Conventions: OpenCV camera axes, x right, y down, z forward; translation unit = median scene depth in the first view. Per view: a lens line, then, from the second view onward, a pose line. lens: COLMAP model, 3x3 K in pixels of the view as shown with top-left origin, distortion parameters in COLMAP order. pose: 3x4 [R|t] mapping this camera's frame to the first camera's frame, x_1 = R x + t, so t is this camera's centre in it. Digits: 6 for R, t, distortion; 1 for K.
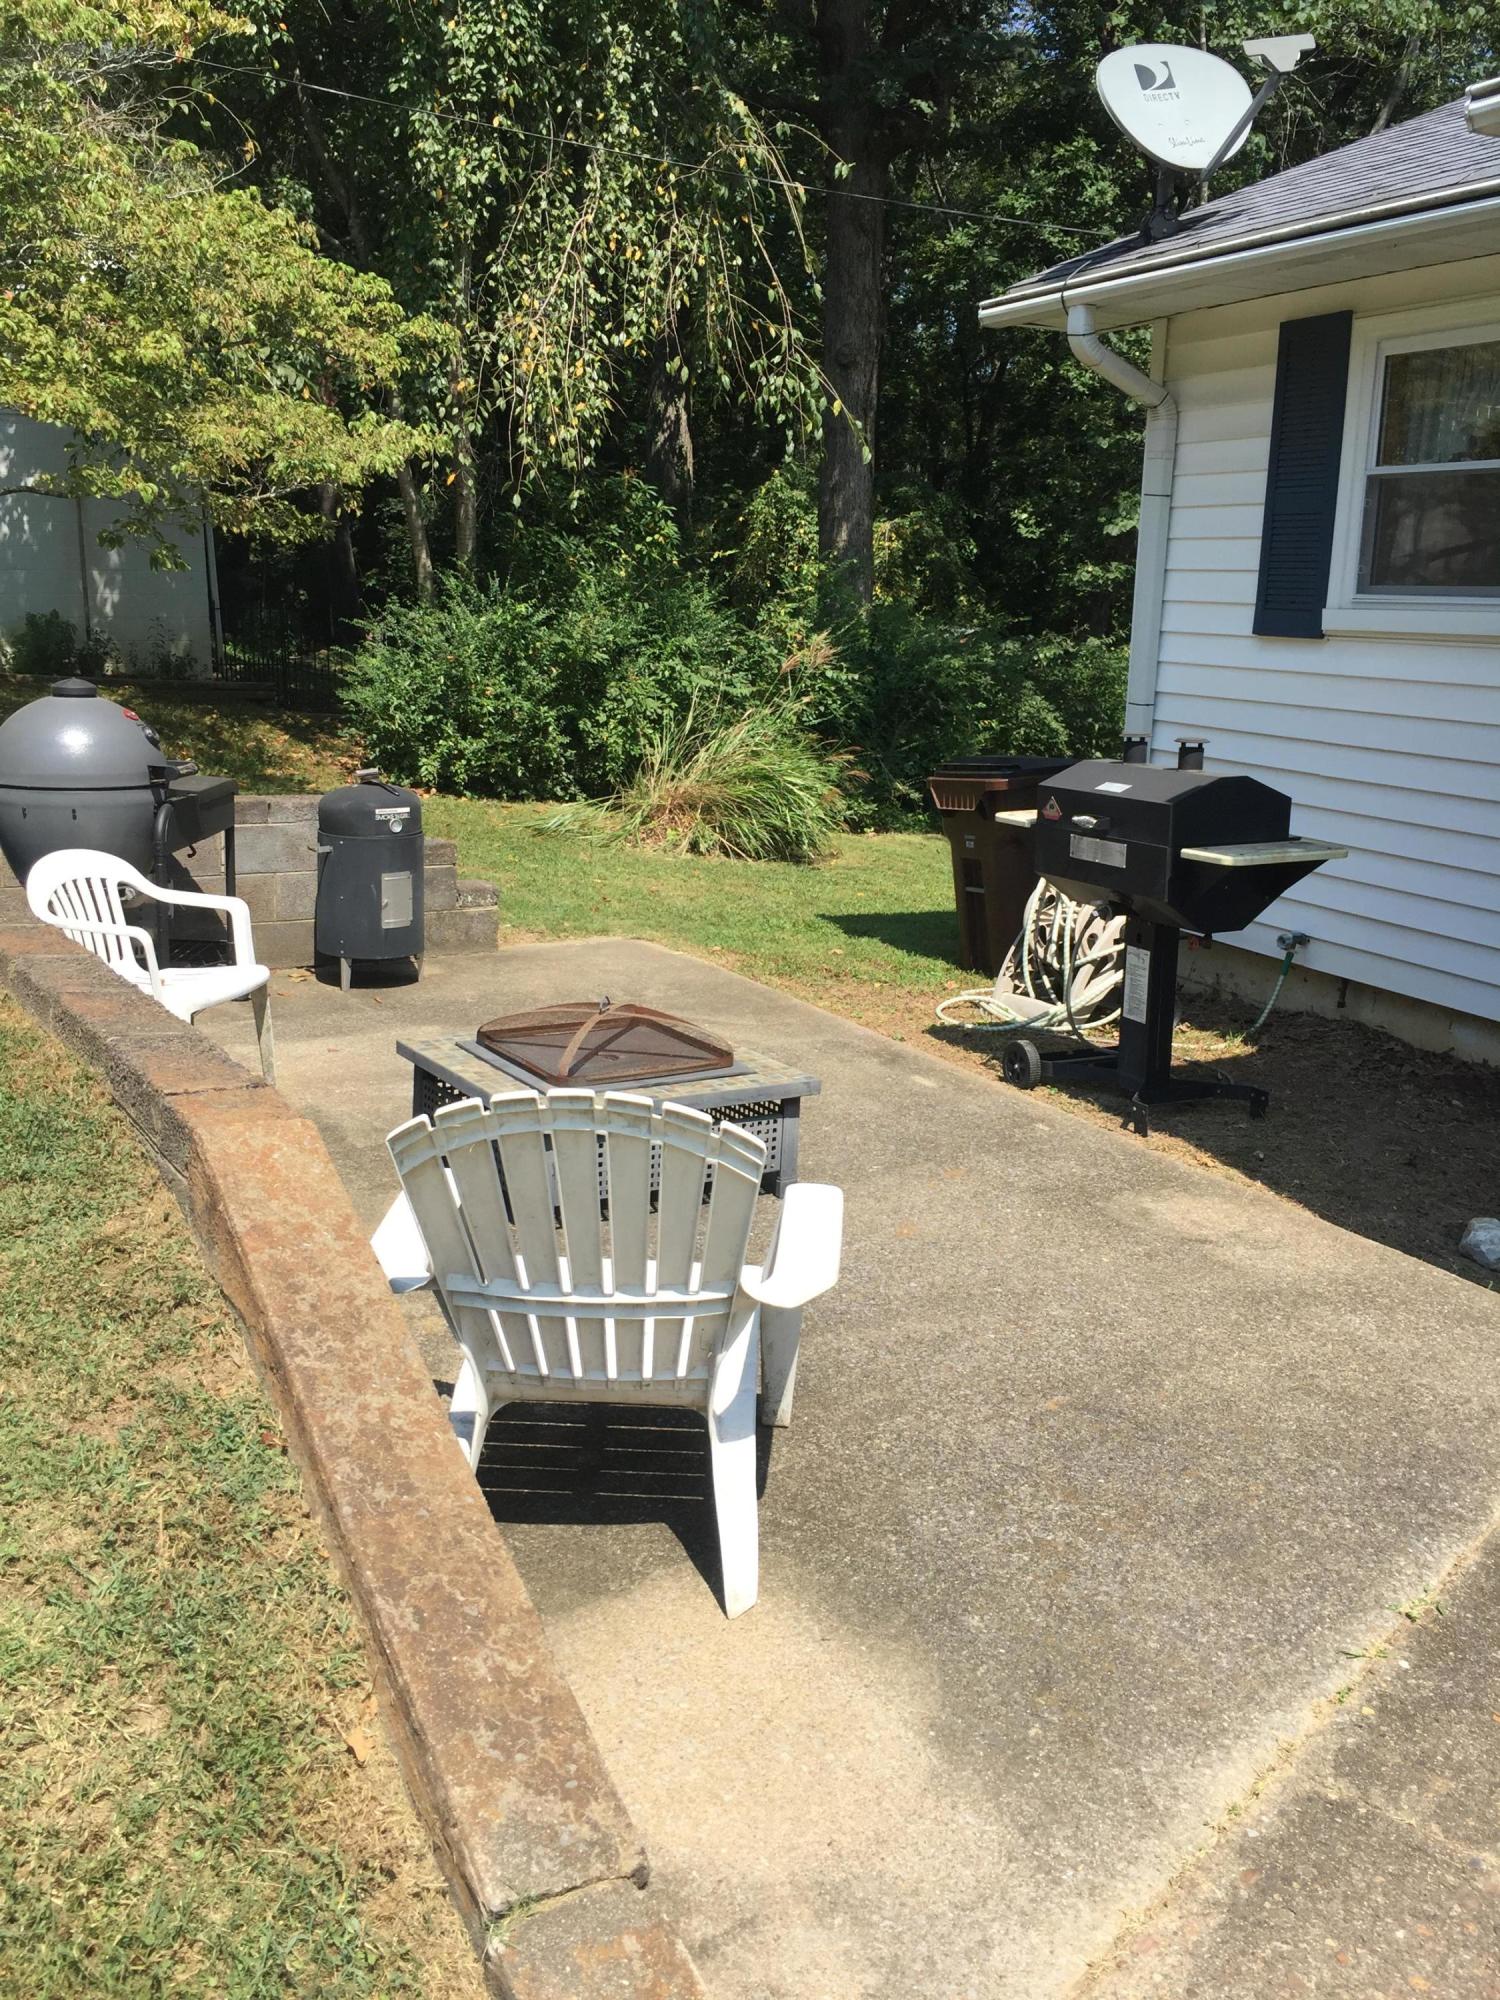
lens RADIAL K [[1692.7, 0, 761.8], [0, 1692.7, 1006.5], [0, 0, 1]] dist [0.025422, -0.047614]
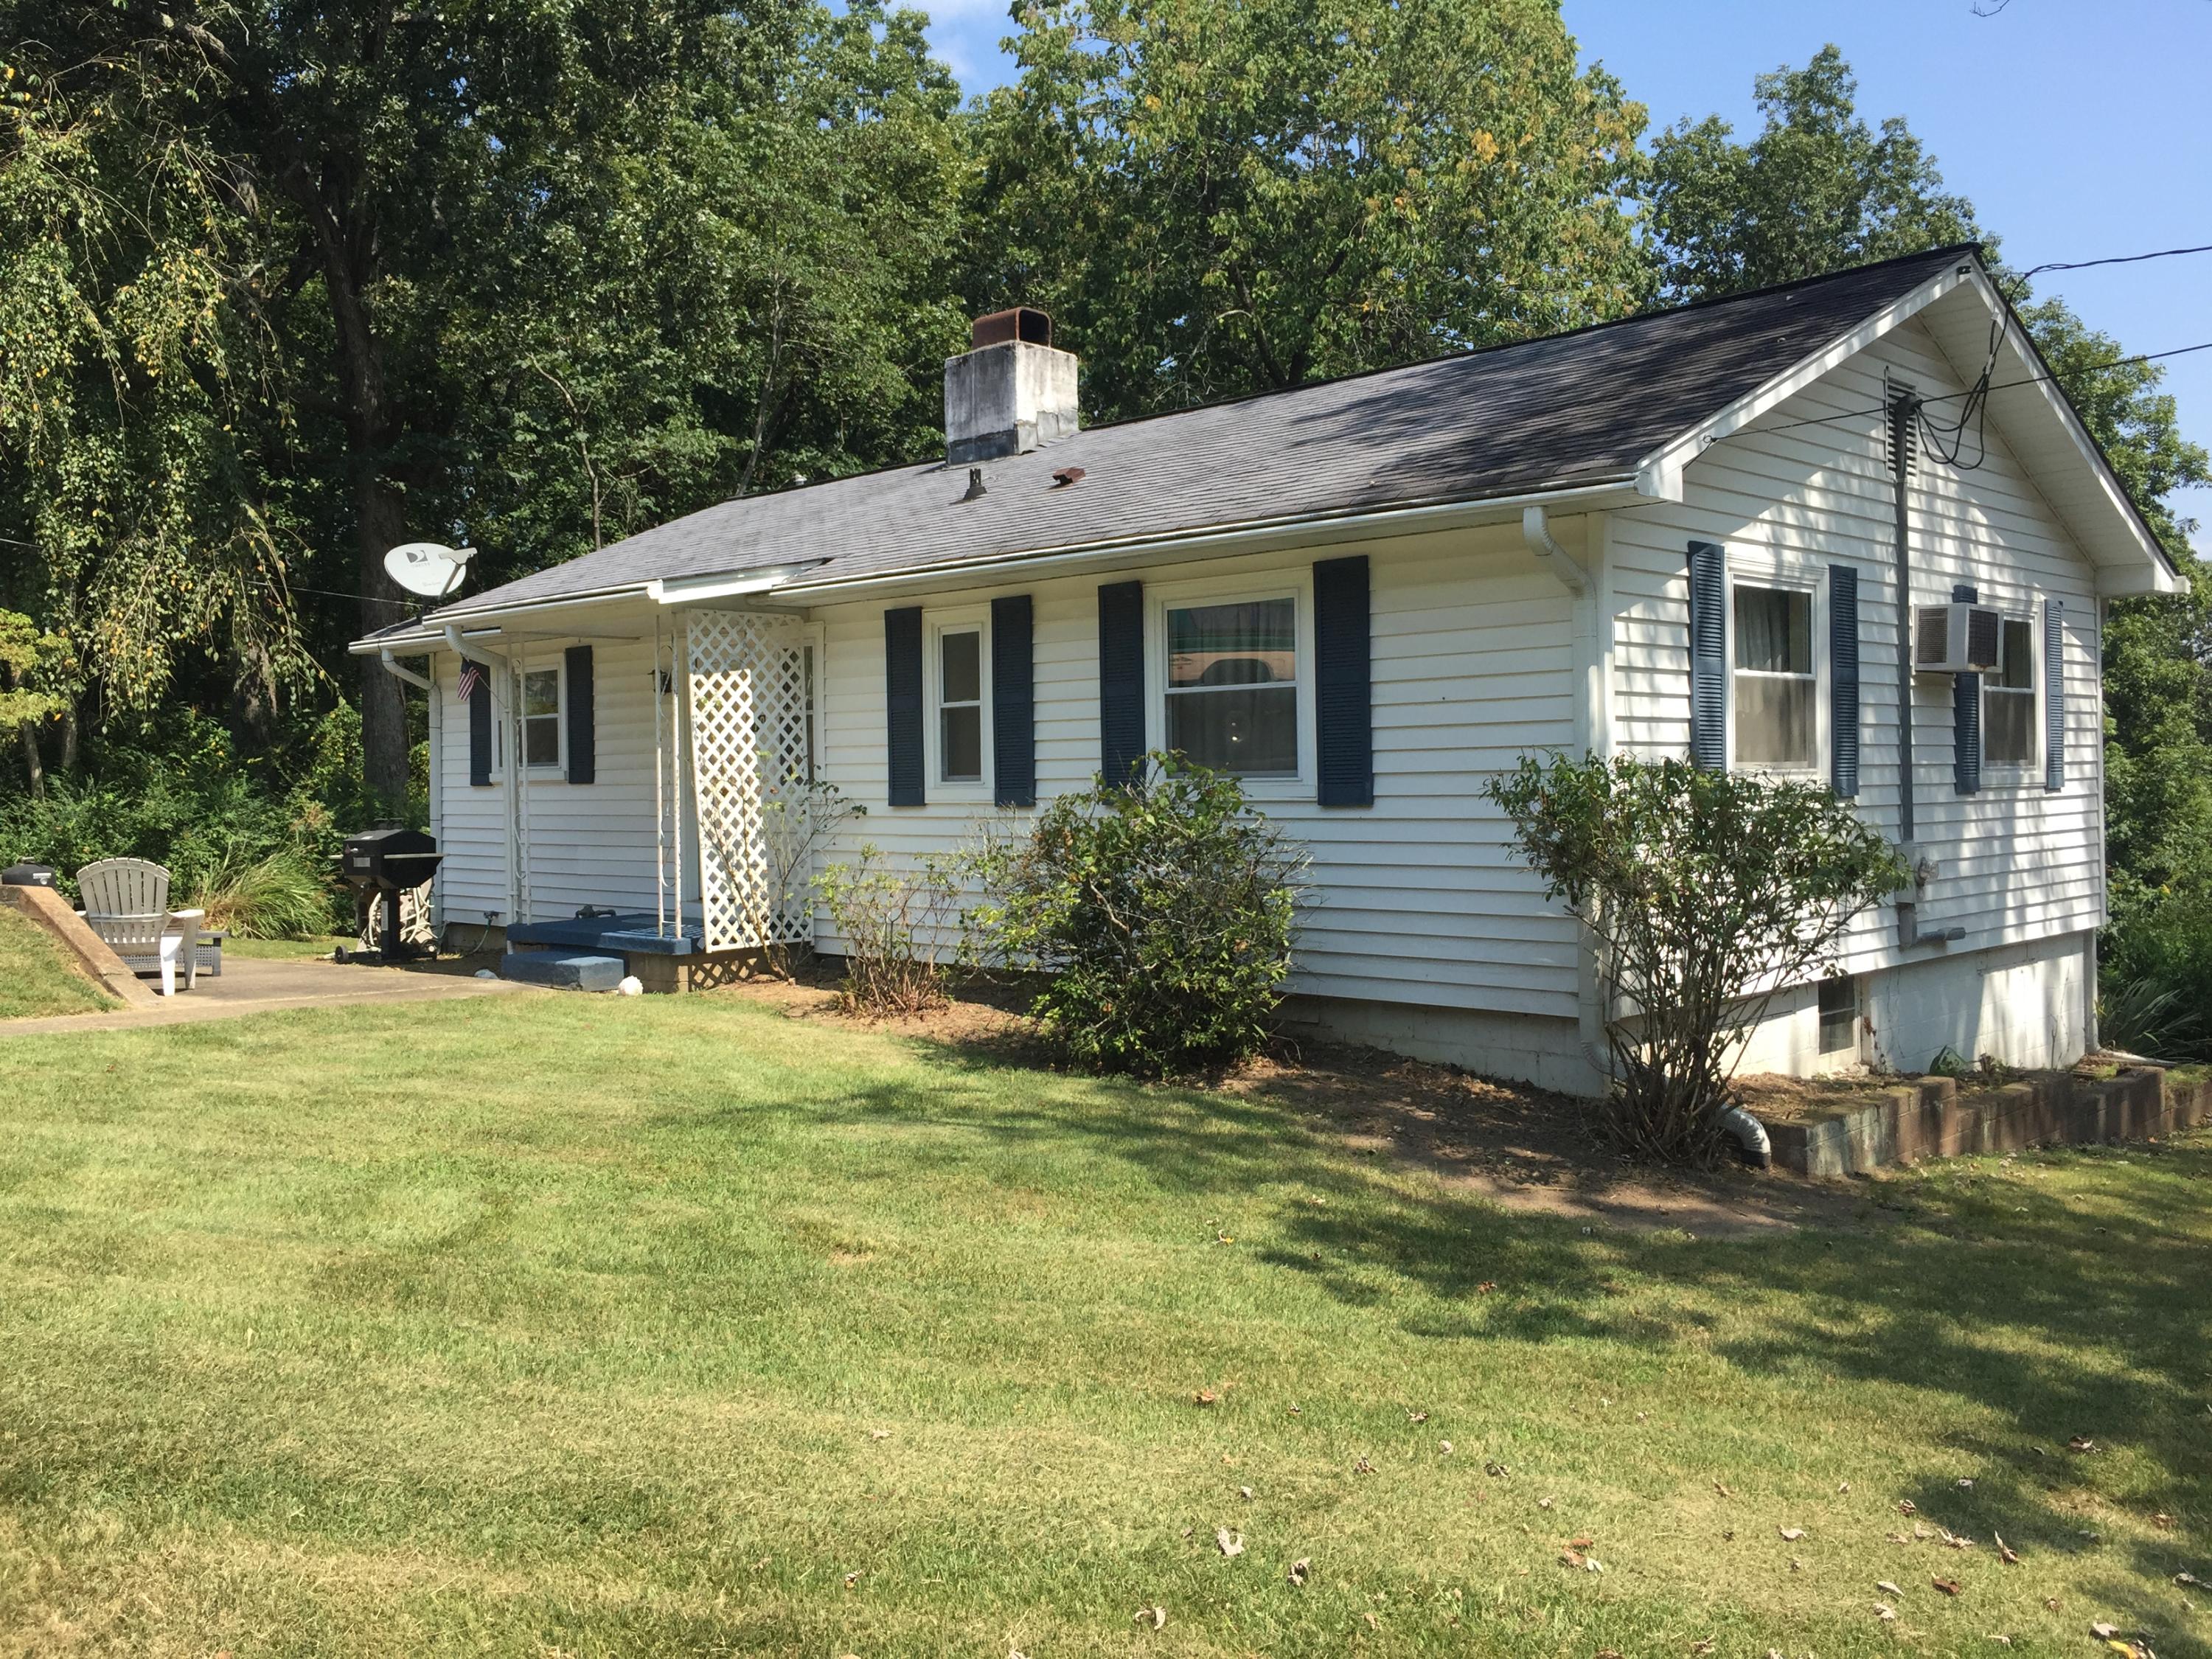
lens RADIAL K [[1872.1, 0, 1113.1], [0, 1872.1, 810.1], [0, 0, 1]] dist [0.025422, -0.047614]
pose [[0.936874, -0.028009, 0.348545, 0.127734], [0.109088, 0.970450, -0.215238, 0.264520], [-0.332216, 0.239673, 0.912244, -0.930486]]
